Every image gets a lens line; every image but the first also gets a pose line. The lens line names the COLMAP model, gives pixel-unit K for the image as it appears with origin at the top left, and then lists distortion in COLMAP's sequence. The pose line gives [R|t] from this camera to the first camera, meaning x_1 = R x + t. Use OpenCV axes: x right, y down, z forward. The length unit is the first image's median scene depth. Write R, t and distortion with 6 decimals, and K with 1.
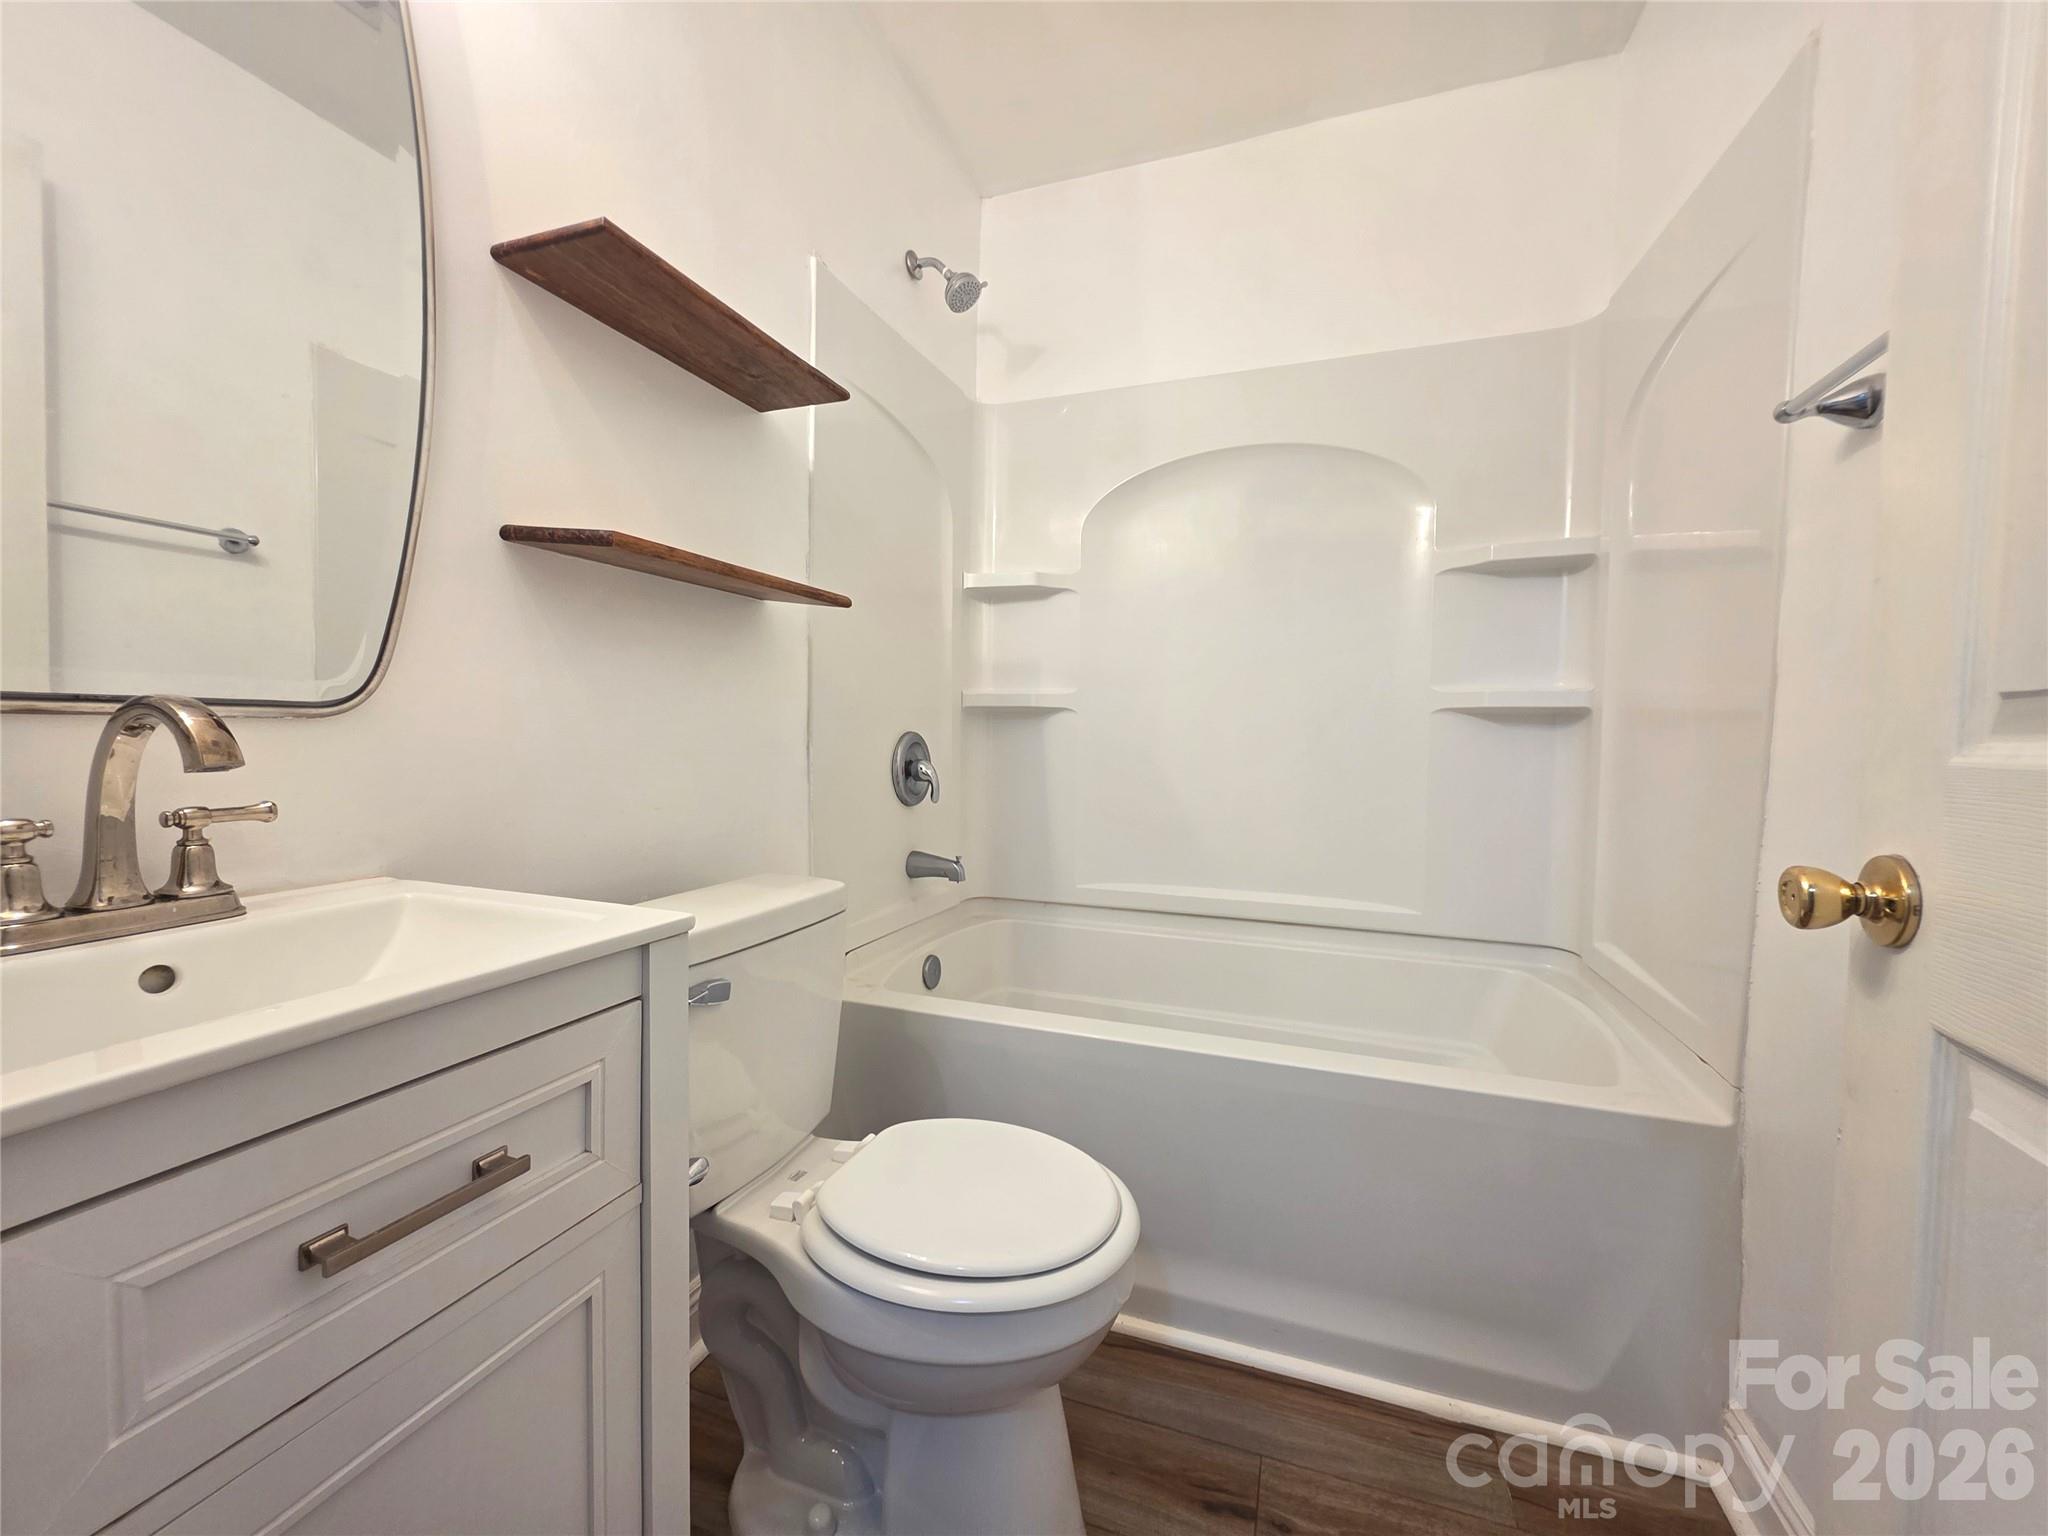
lens RADIAL K [[822.5, 0, 1022.8], [0, 822.5, 765.8], [0, 0, 1]] dist [-0.000978, 0.000106]
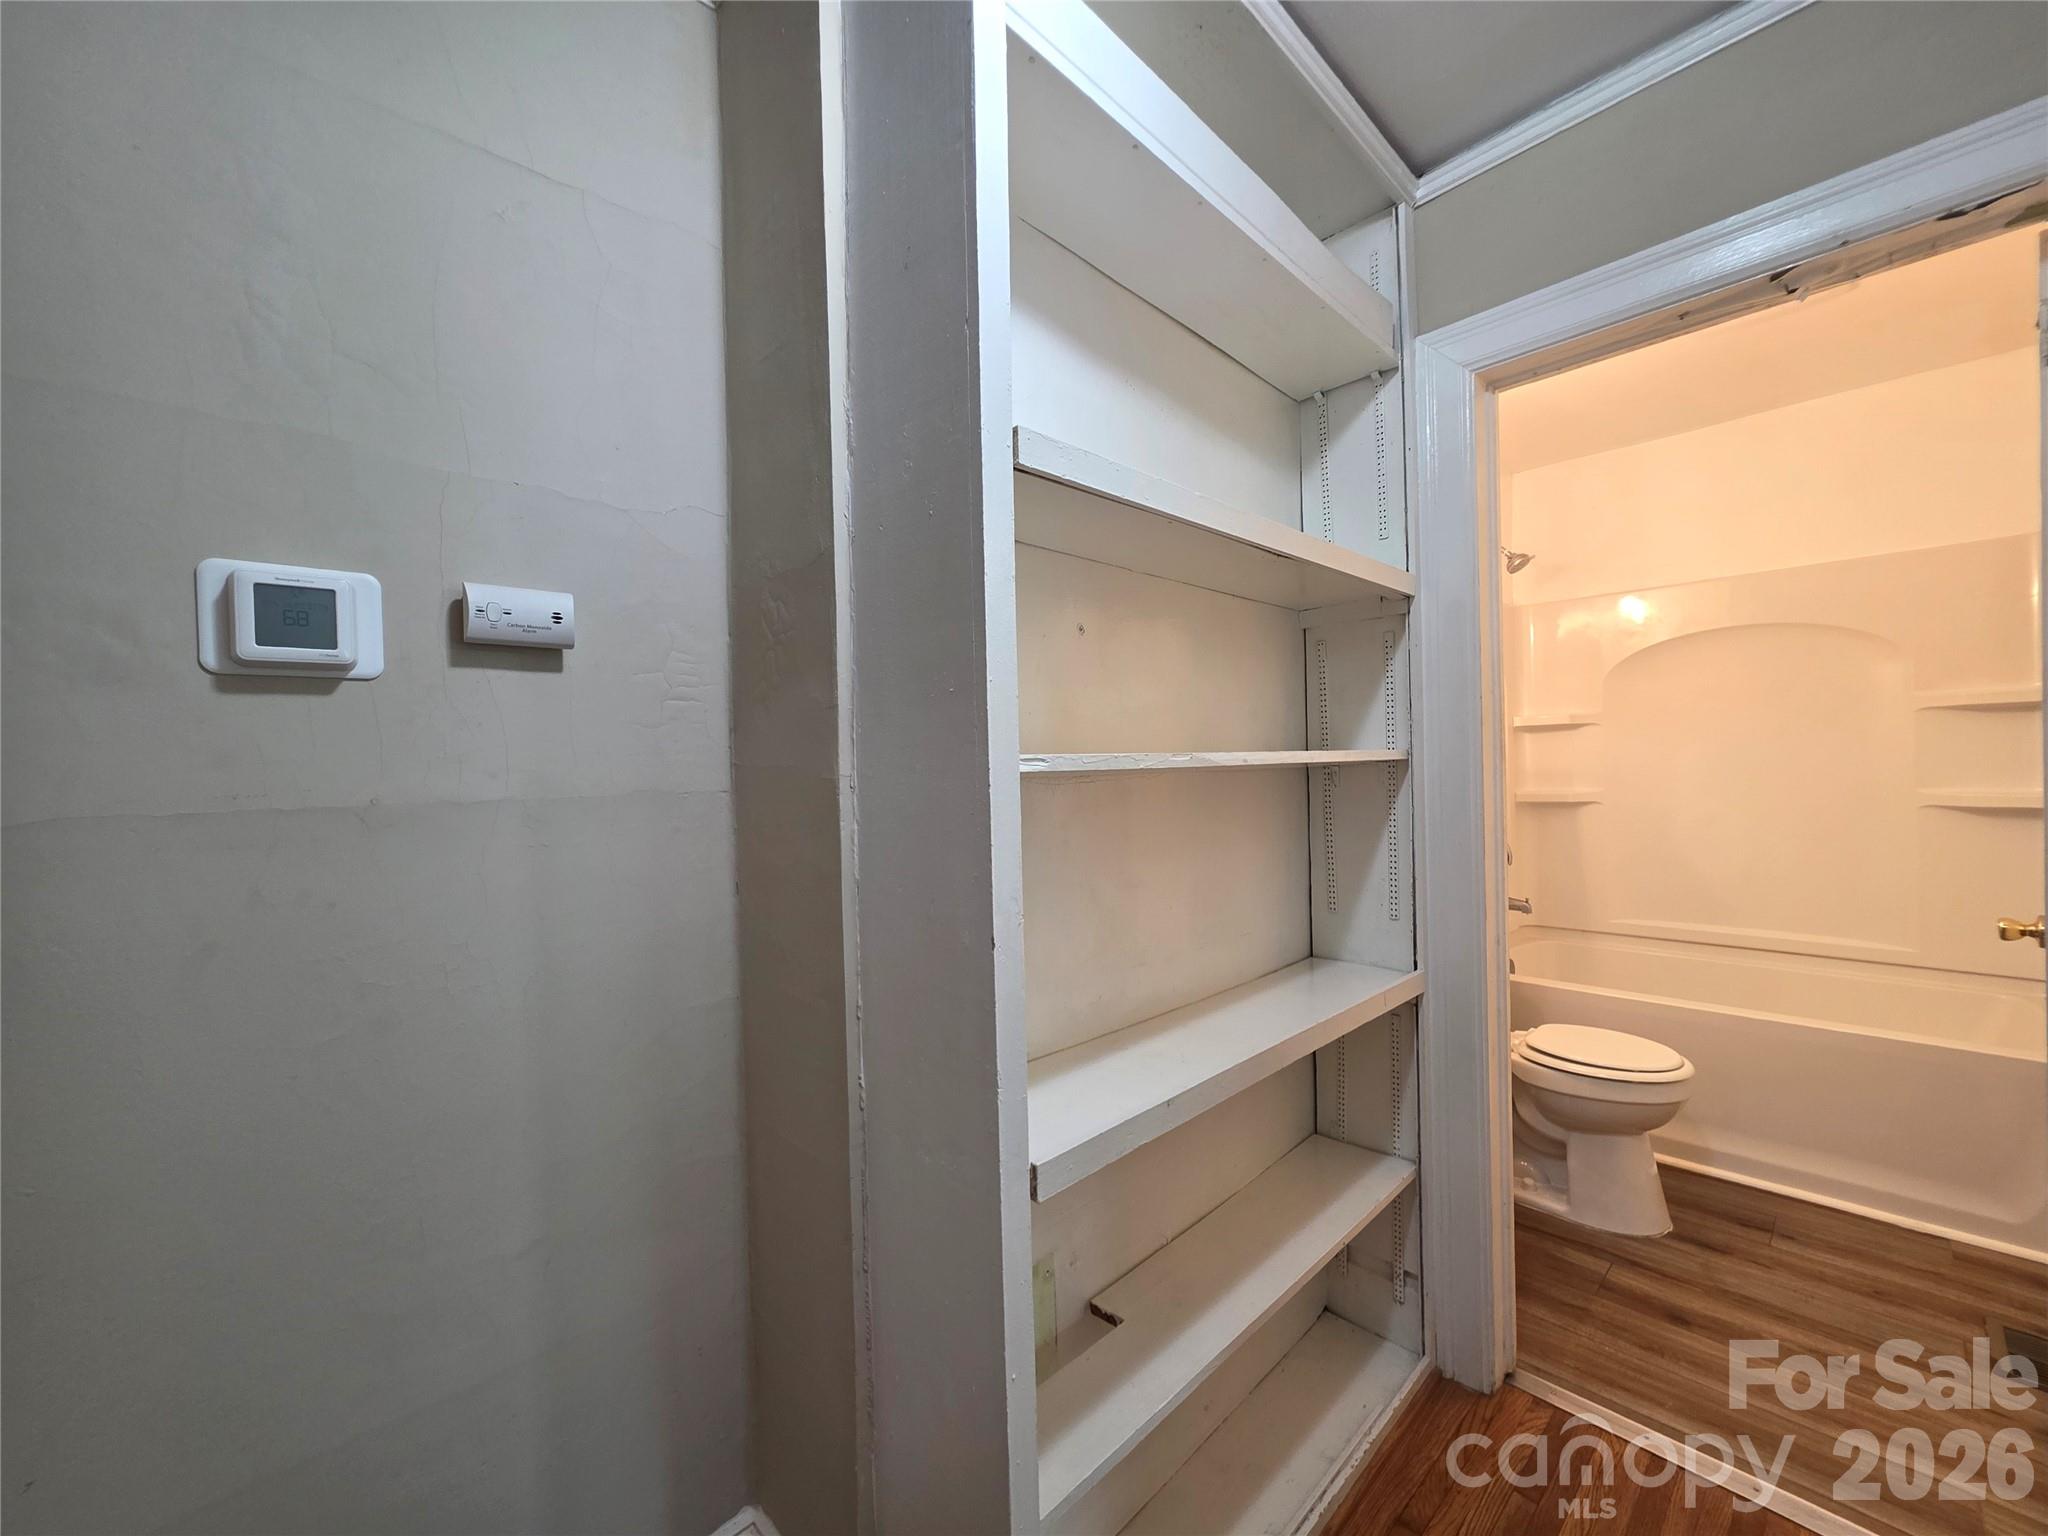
lens RADIAL K [[822.5, 0, 1026.3], [0, 822.5, 775.5], [0, 0, 1]] dist [-0.000978, 0.000106]
pose [[0.893802, -0.032472, -0.447285, -0.204792], [0.021023, 0.999313, -0.030536, -0.094393], [0.447969, 0.017890, 0.893870, -0.816888]]
